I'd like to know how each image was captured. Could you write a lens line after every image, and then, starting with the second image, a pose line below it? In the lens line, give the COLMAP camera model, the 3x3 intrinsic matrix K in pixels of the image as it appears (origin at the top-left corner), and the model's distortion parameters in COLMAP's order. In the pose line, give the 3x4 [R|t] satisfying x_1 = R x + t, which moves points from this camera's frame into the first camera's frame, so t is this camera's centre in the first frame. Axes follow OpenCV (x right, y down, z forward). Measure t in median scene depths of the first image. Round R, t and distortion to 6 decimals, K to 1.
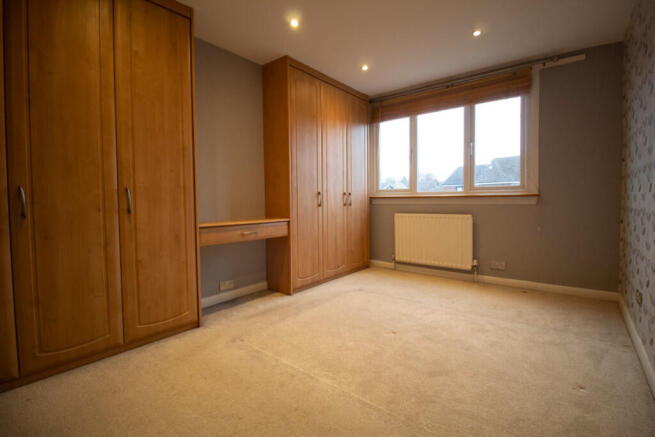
lens RADIAL K [[308.8, 0, 330.1], [0, 308.8, 210.1], [0, 0, 1]] dist [0.012729, -0.000294]
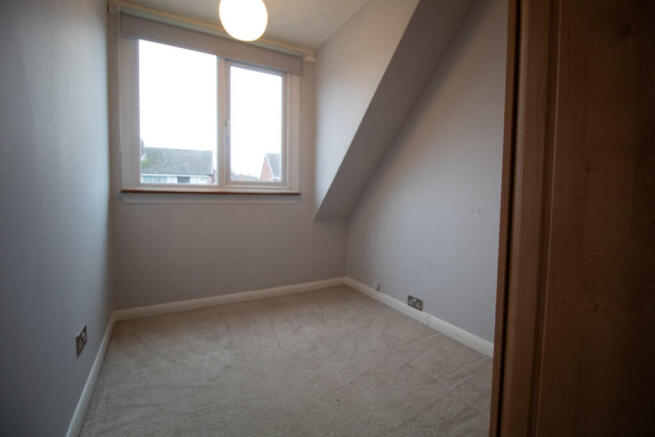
lens RADIAL K [[308.8, 0, 330.1], [0, 308.8, 210.1], [0, 0, 1]] dist [0.012729, -0.000294]
pose [[0.393807, -0.033271, 0.918591, -0.124033], [0.008917, 0.999436, 0.032377, -0.028060], [-0.919150, -0.004559, 0.393881, 0.540646]]
